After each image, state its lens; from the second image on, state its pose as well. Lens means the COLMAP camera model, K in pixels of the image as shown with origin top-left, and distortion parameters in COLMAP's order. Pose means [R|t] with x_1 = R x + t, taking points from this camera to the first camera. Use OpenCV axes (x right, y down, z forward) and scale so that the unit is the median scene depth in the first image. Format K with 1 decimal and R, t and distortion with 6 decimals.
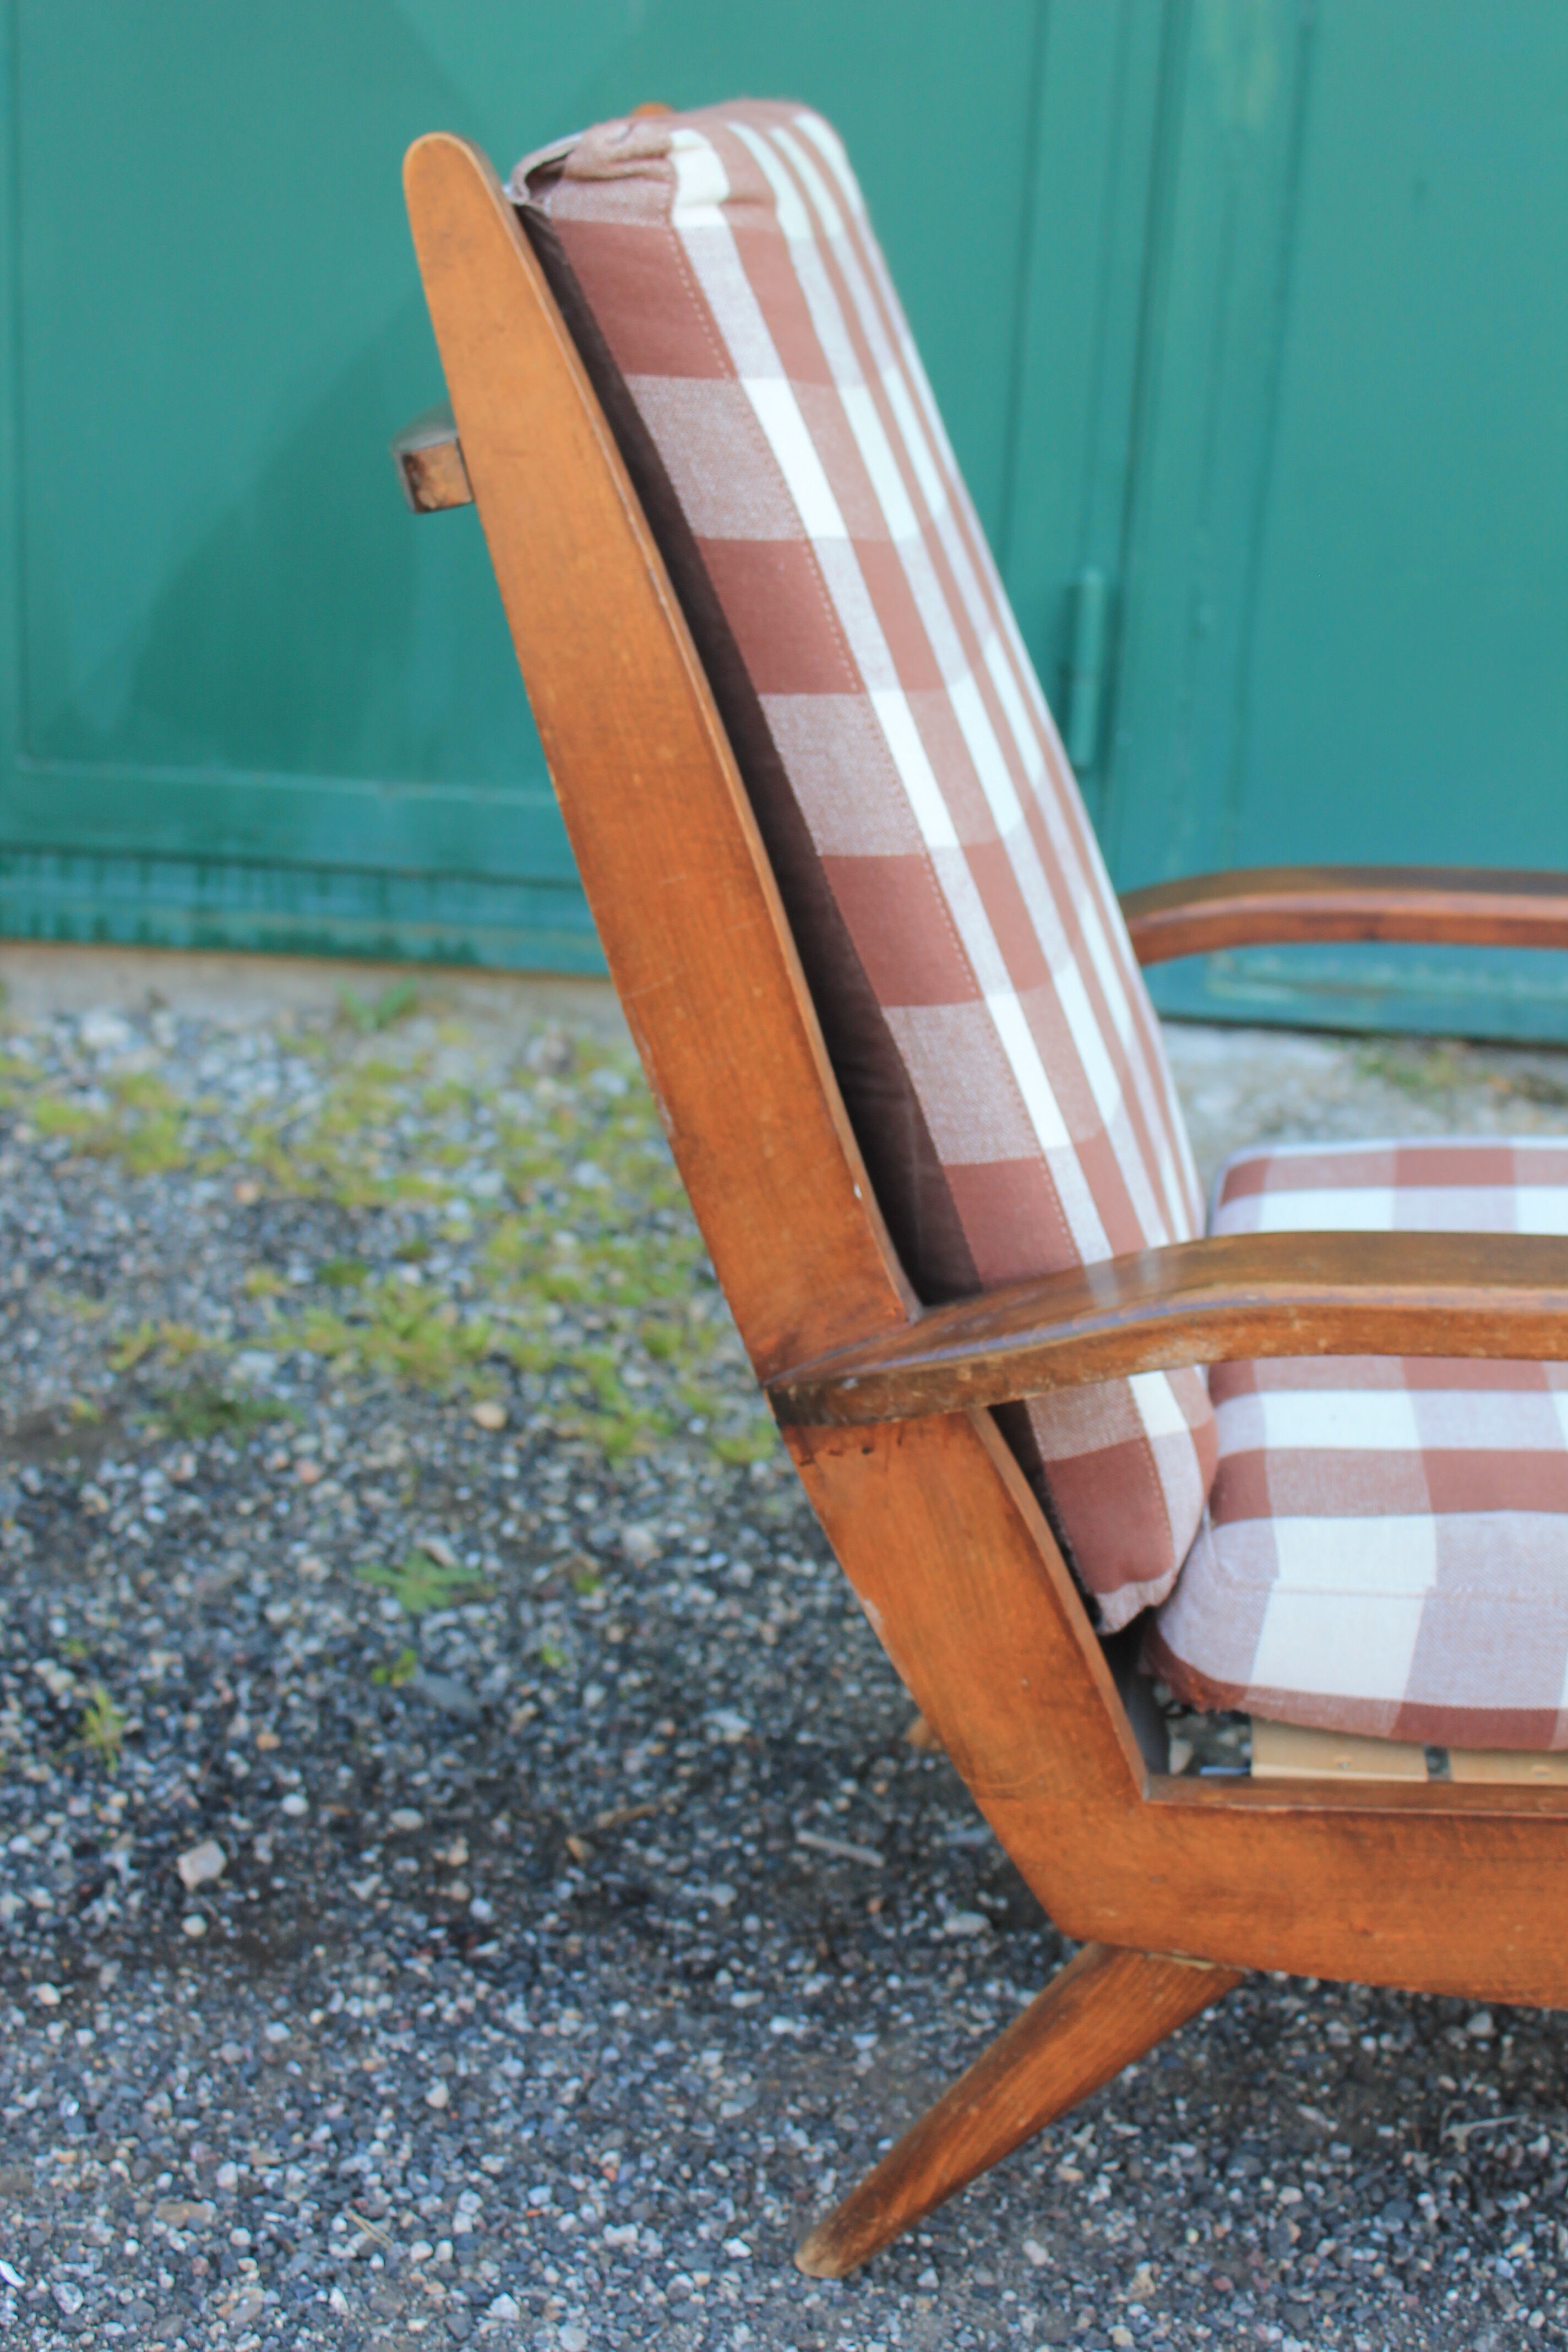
lens RADIAL K [[3294.0, 0, 719.7], [0, 3294.0, 1138.5], [0, 0, 1]] dist [-0.059578, 0.000000]
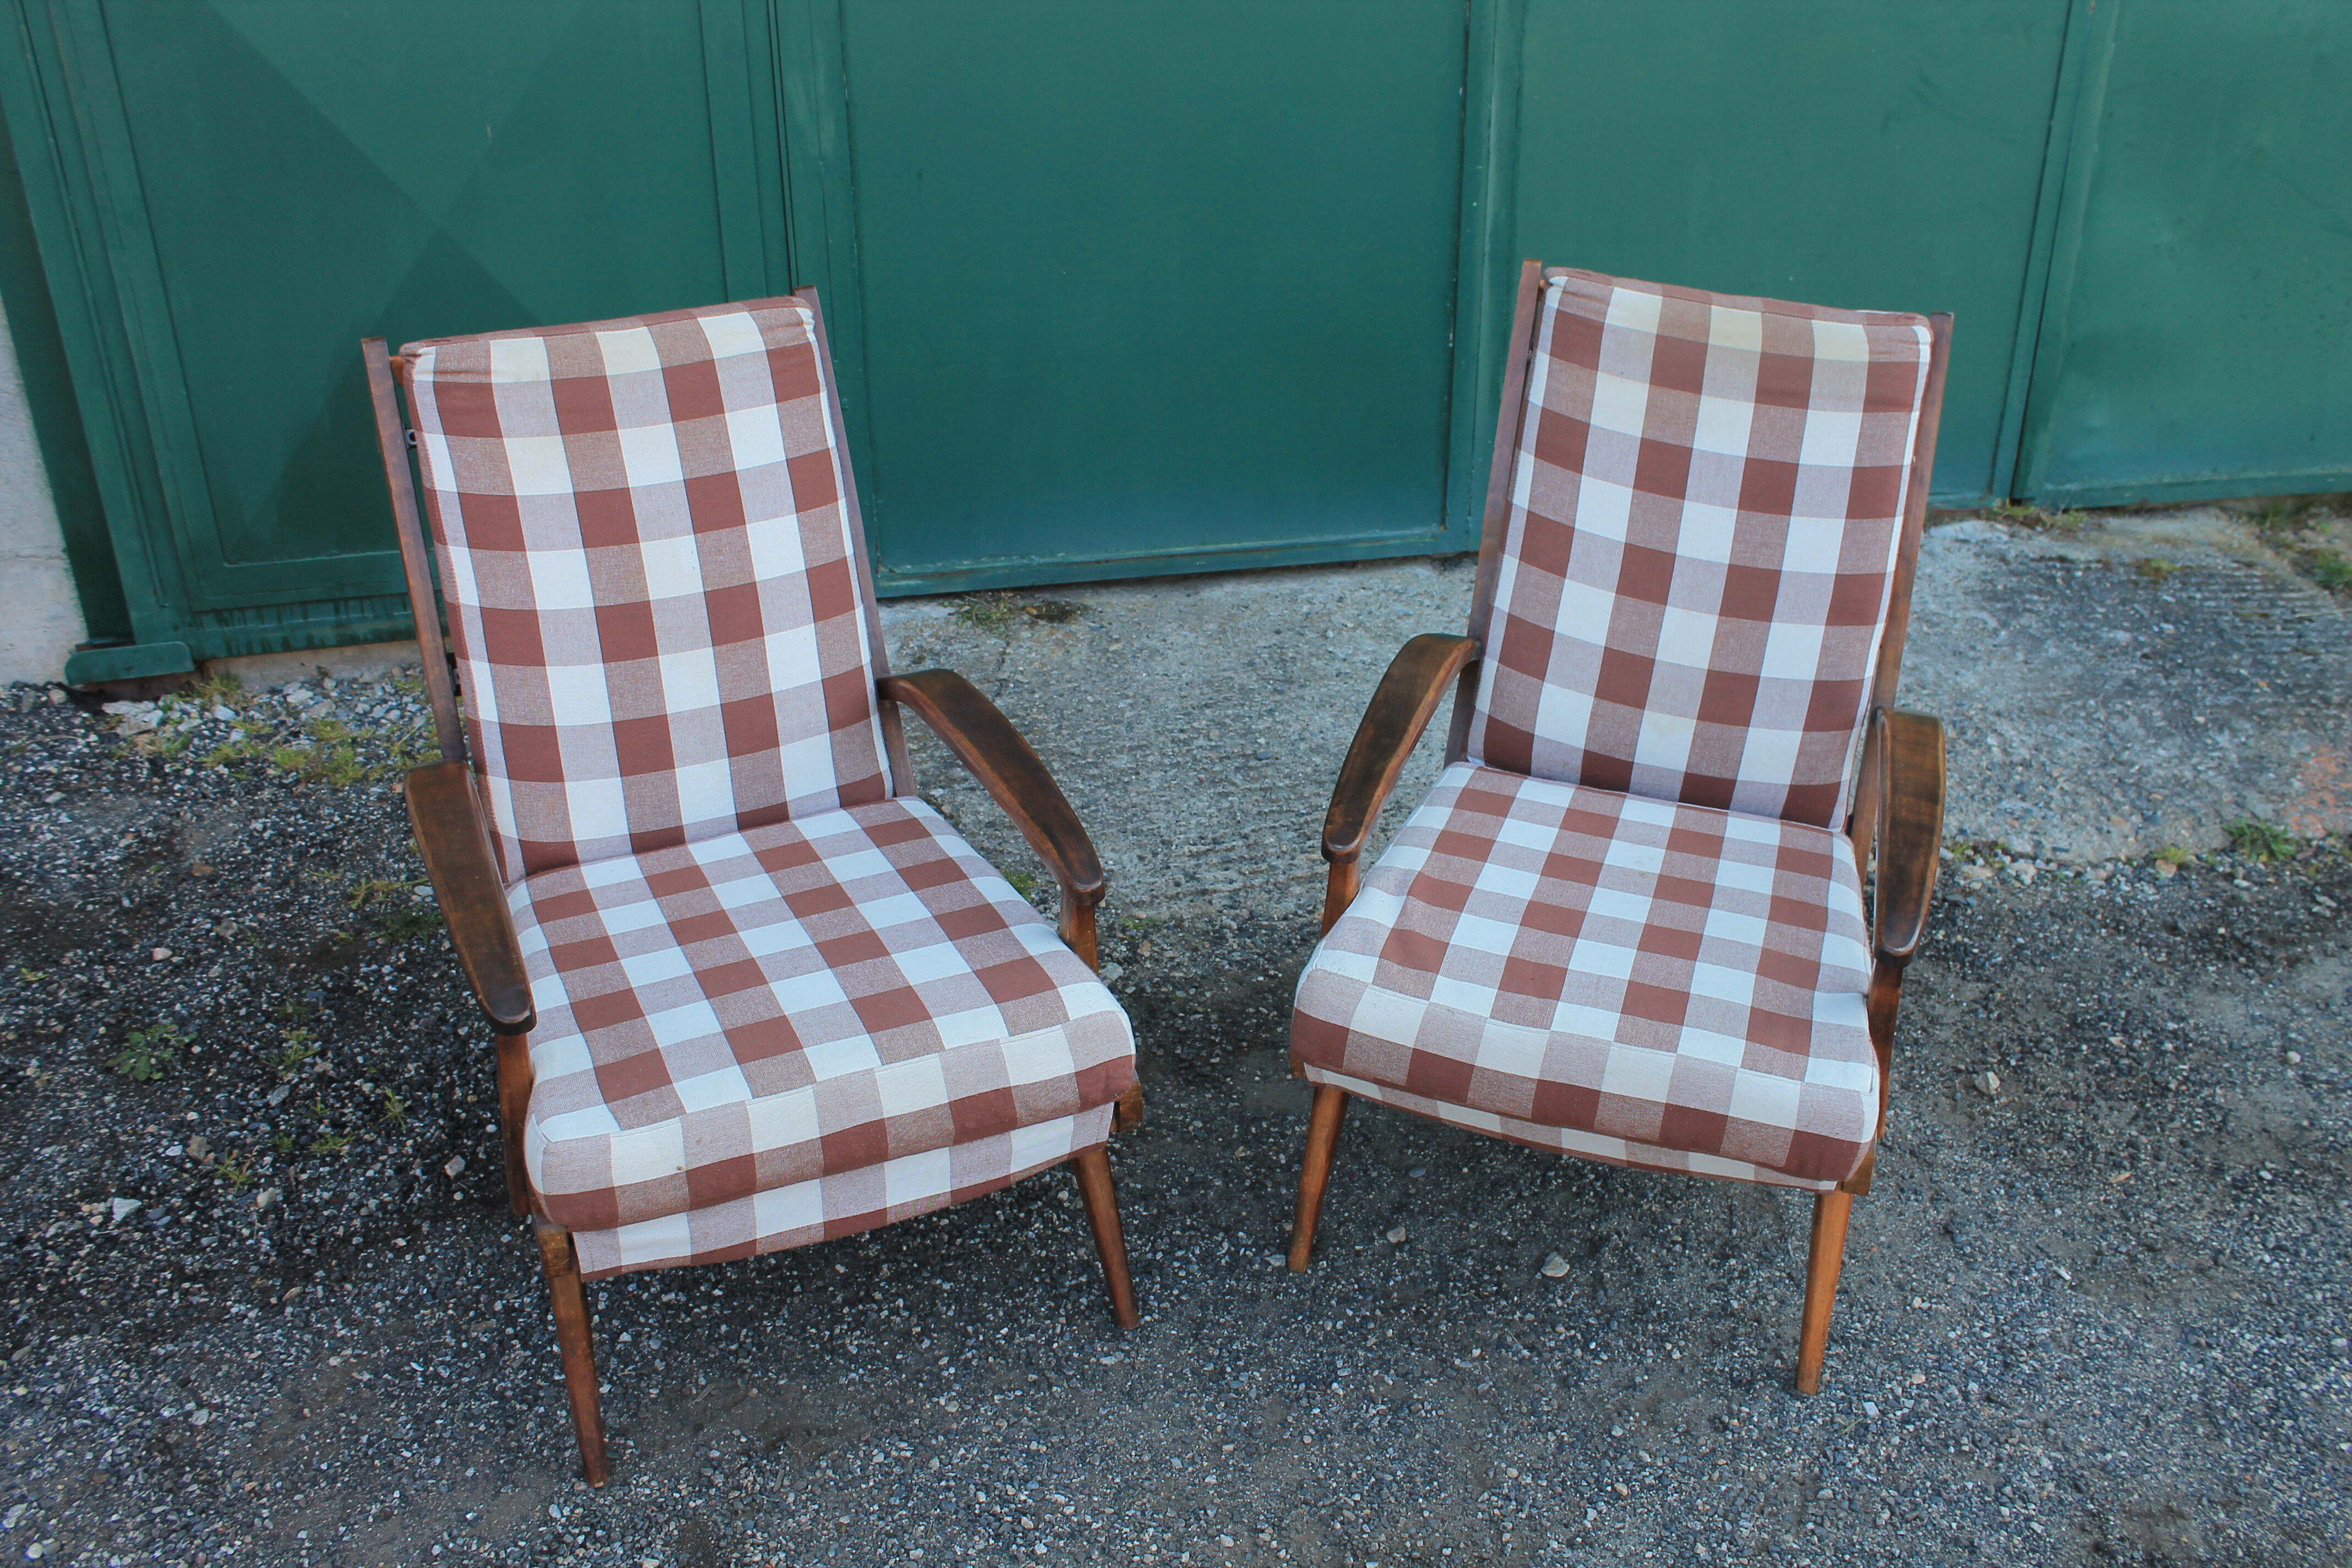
lens RADIAL K [[2158.8, 0, 1198.7], [0, 2158.8, 811.1], [0, 0, 1]] dist [-0.152798, 0.120443]
pose [[0.962144, -0.172995, 0.210597, 0.068894], [0.131611, 0.971568, 0.196812, -0.236688], [-0.238657, -0.161644, 0.957556, -0.468747]]
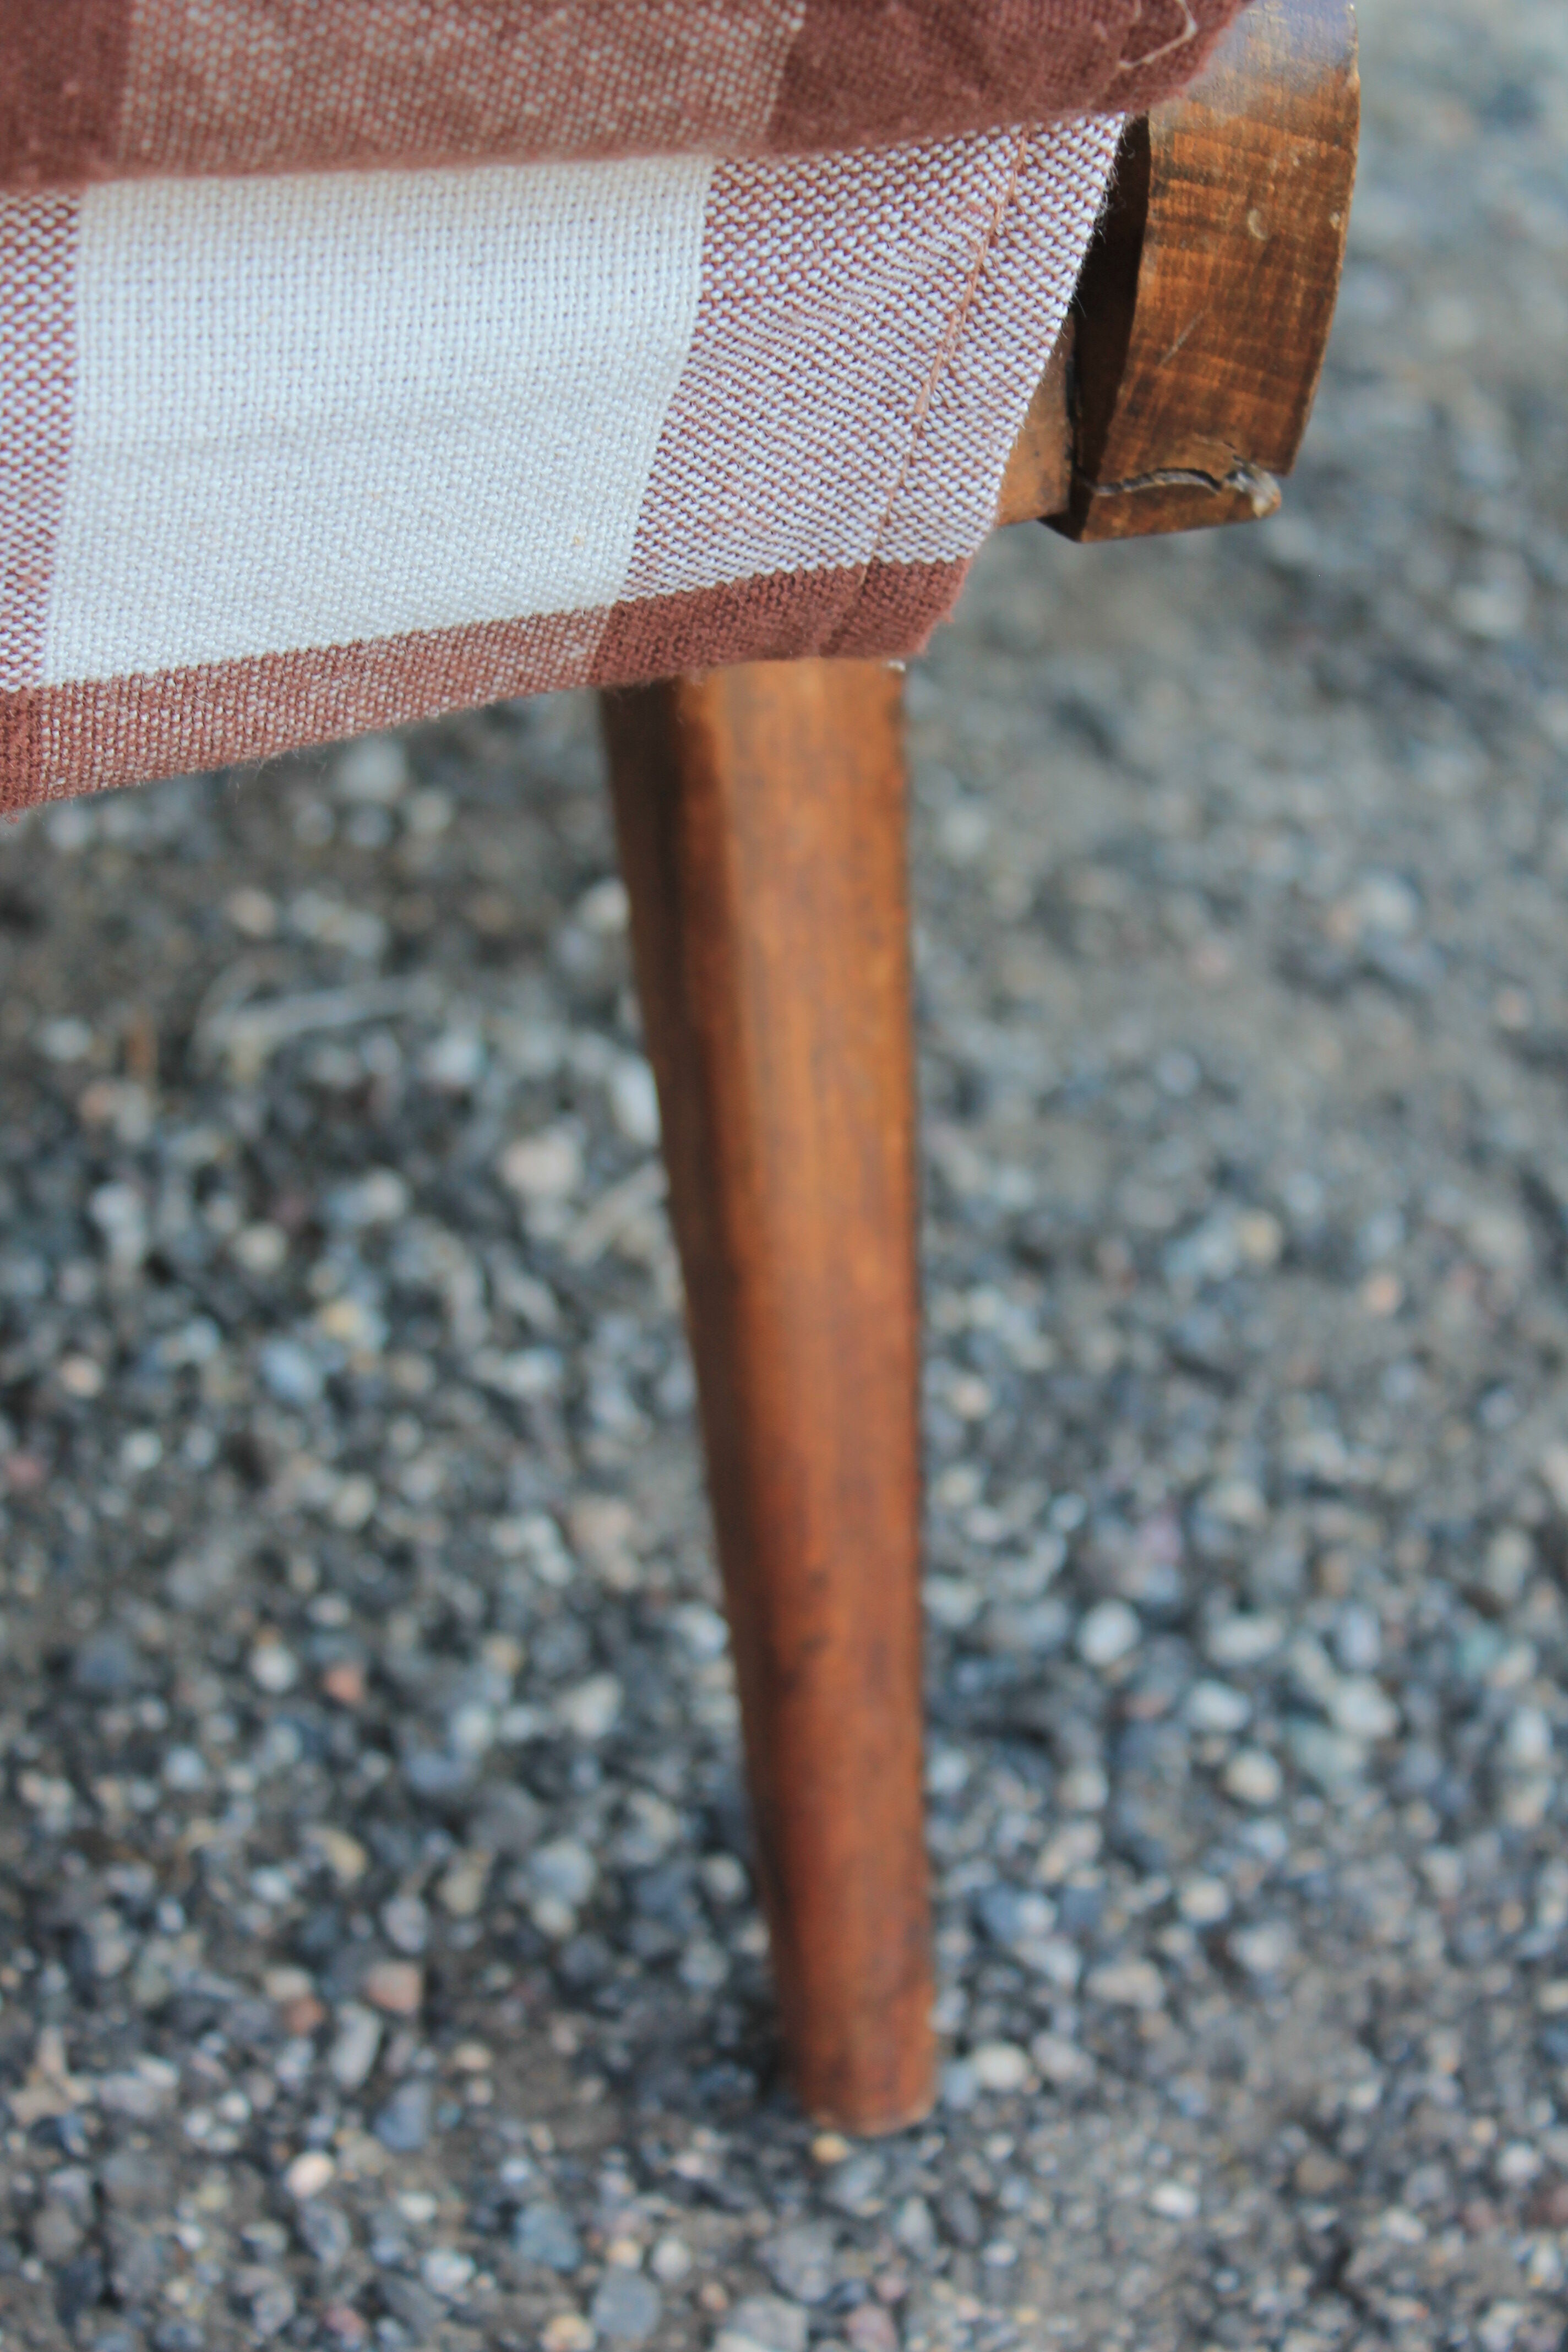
lens RADIAL K [[4816.0, 0, 793.8], [0, 4816.0, 1173.7], [0, 0, 1]] dist [0.052418, 0.000000]
pose [[0.985262, -0.048573, 0.164012, 0.185086], [-0.004102, 0.951850, 0.306537, 0.136609], [-0.171004, -0.302692, 0.937622, 0.422756]]
